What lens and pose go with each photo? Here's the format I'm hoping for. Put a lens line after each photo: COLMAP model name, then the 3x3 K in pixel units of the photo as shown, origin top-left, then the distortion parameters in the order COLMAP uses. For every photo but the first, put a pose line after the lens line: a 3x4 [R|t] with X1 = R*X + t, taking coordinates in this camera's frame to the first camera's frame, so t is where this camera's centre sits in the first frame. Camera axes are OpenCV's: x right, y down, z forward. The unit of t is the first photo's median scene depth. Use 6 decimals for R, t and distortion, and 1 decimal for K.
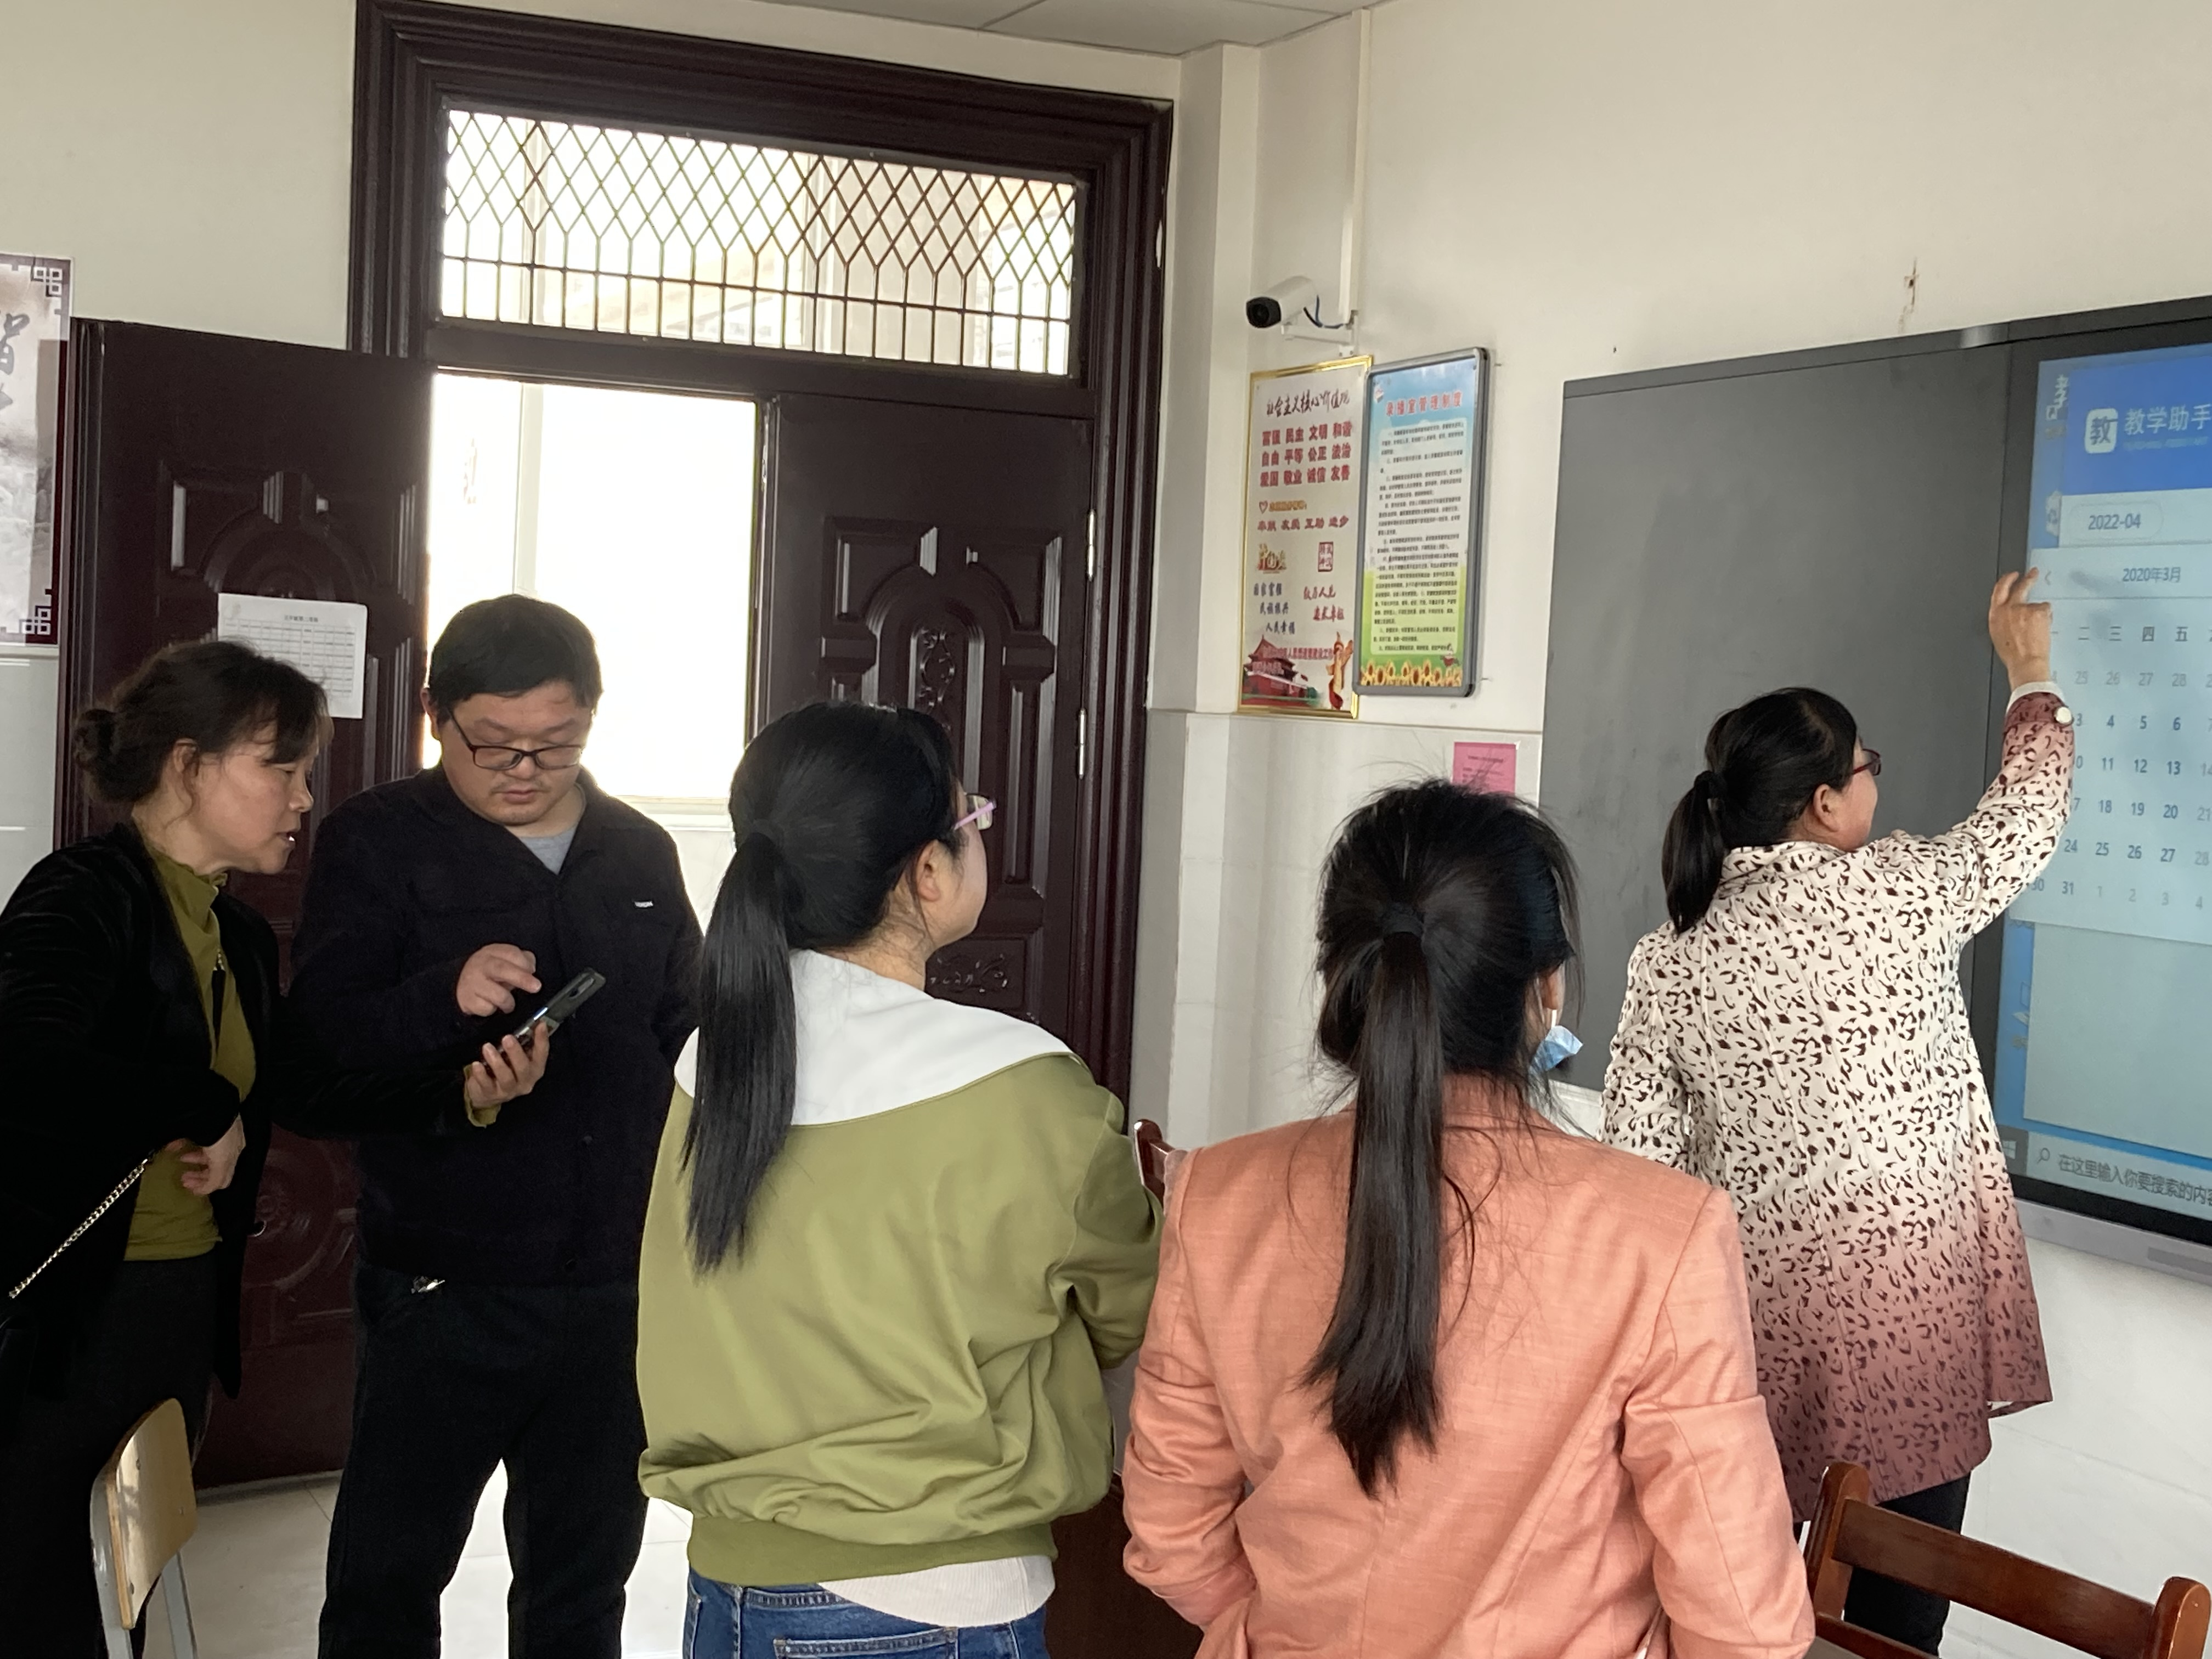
lens RADIAL K [[3056.3, 0, 1110.9], [0, 3056.3, 828.4], [0, 0, 1]] dist [-0.000071, 0.000000]
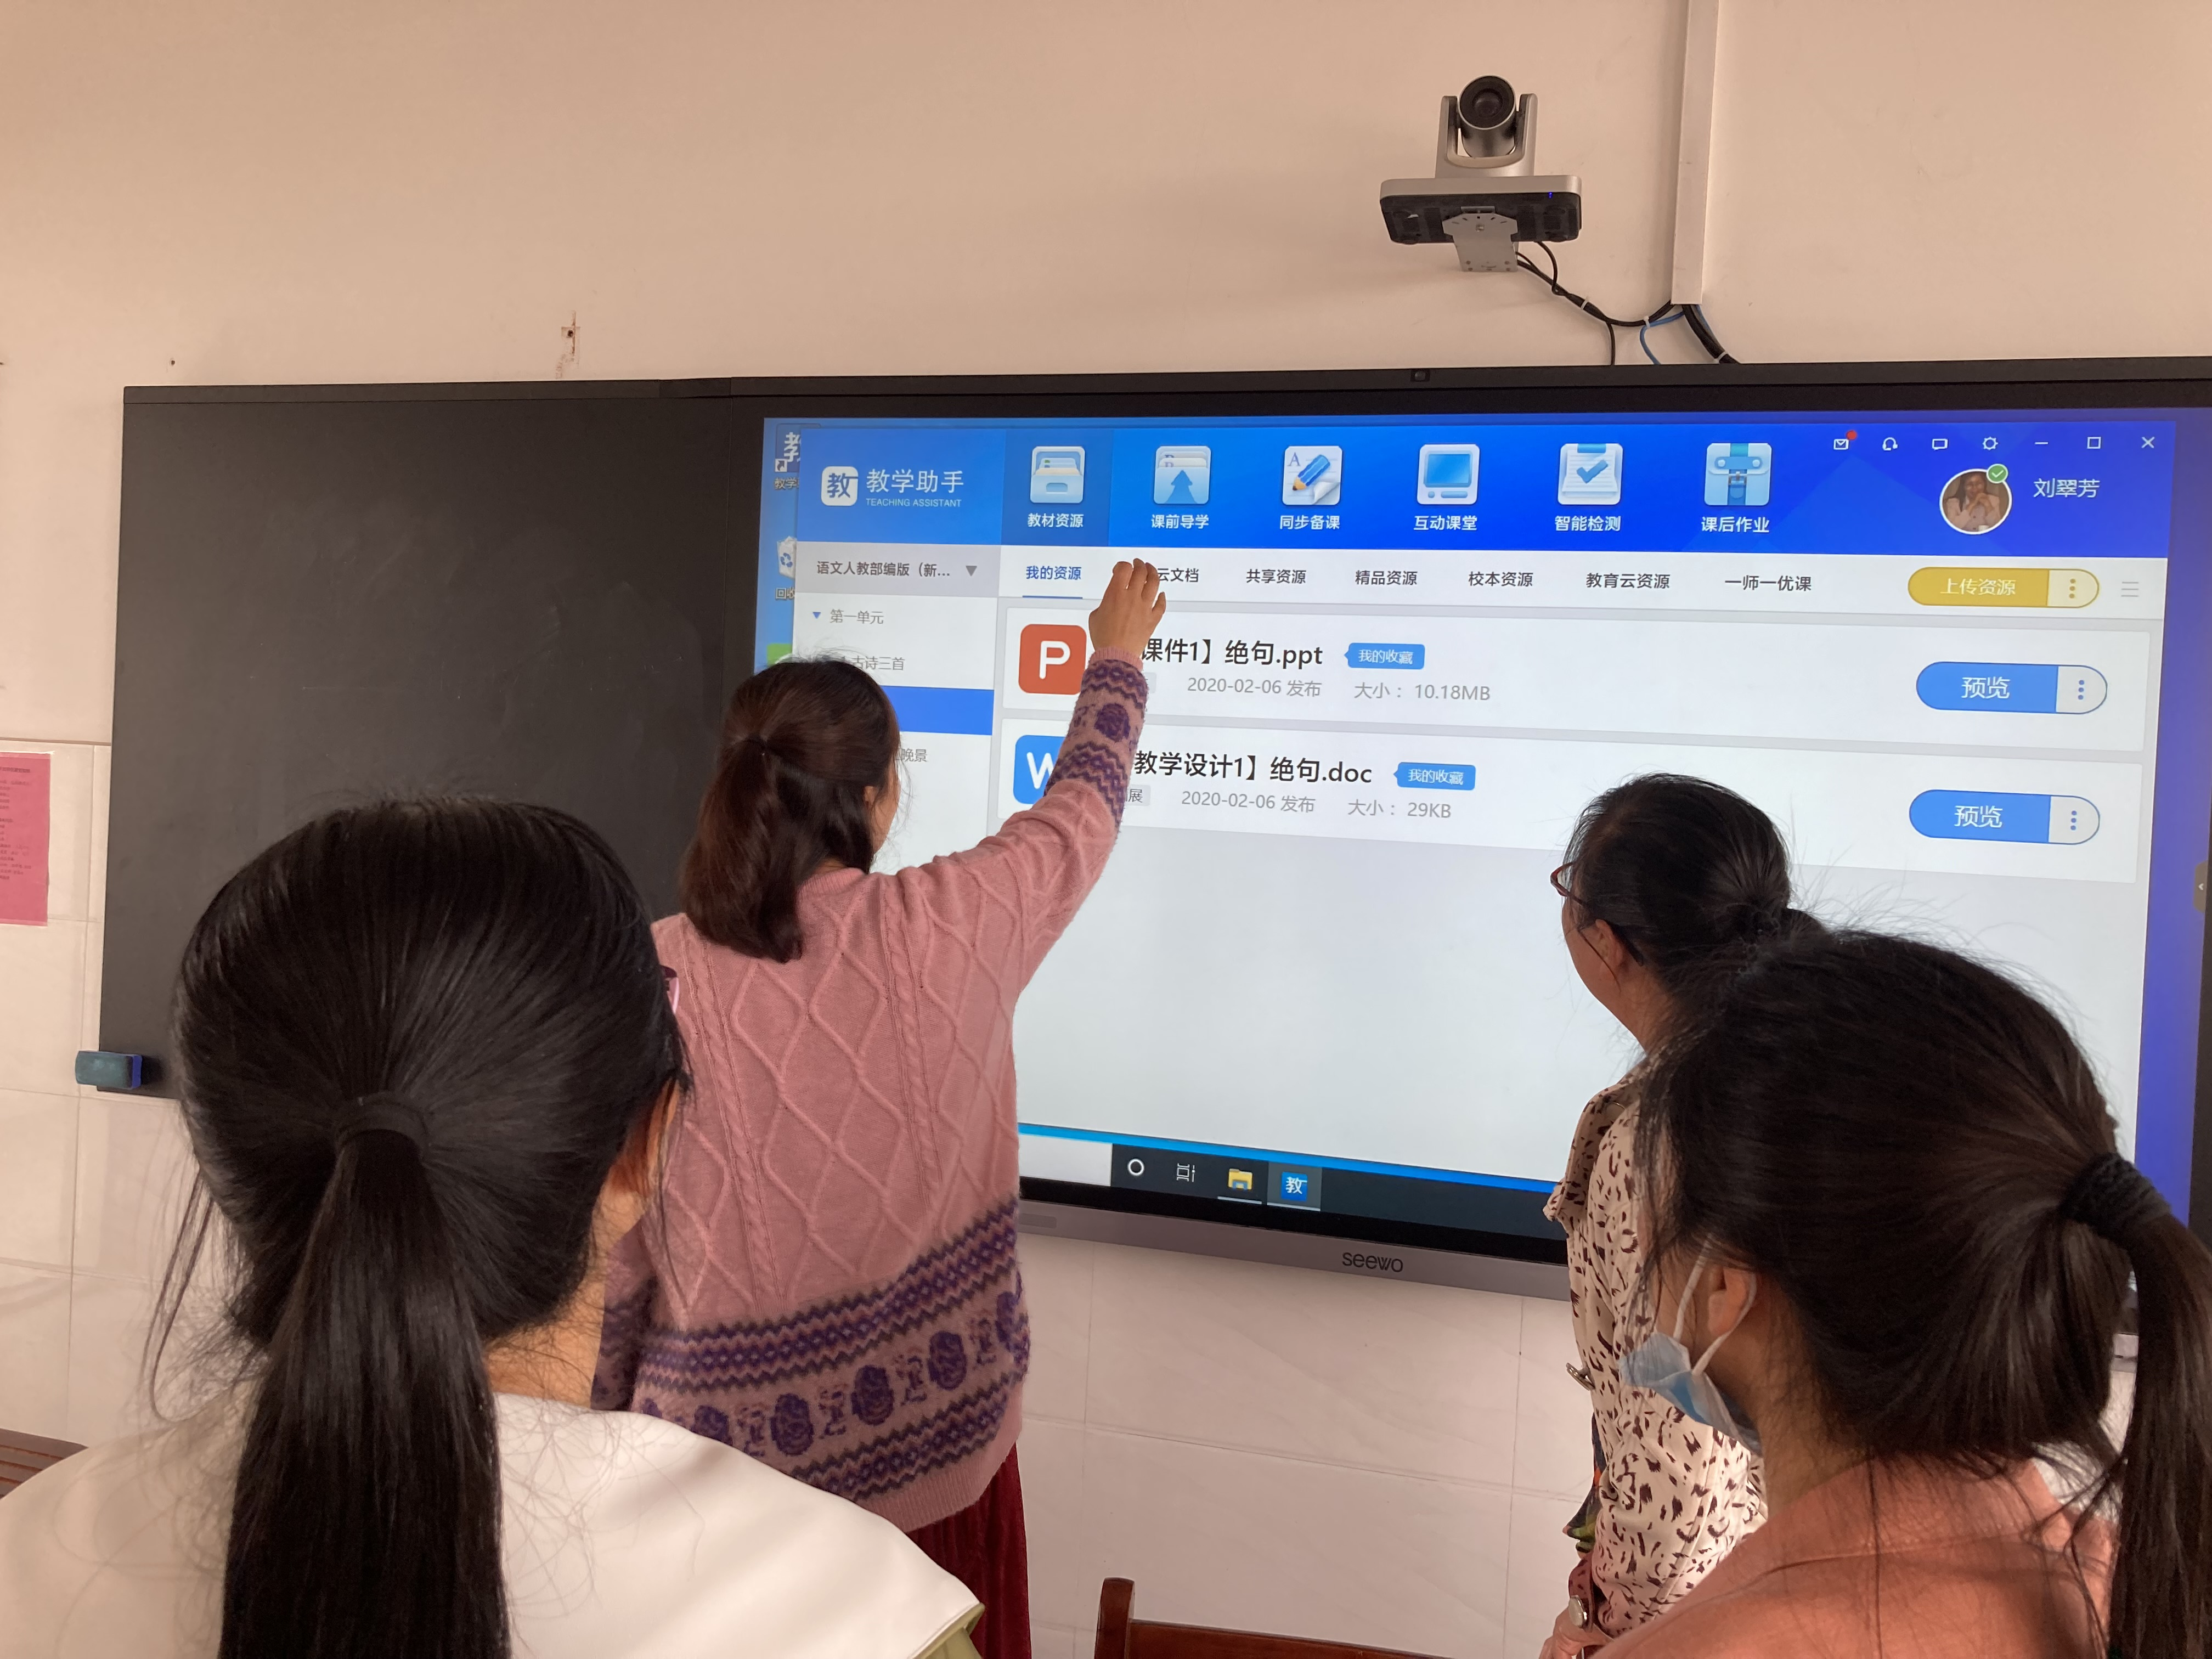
lens RADIAL K [[1811.8, 0, 1103.0], [0, 1811.8, 826.3], [0, 0, 1]] dist [0.033471, -0.055392]
pose [[0.645300, -0.035507, 0.763104, -0.085047], [0.016713, 0.999336, 0.032366, -0.016290], [-0.763747, -0.008132, 0.645465, 0.325656]]
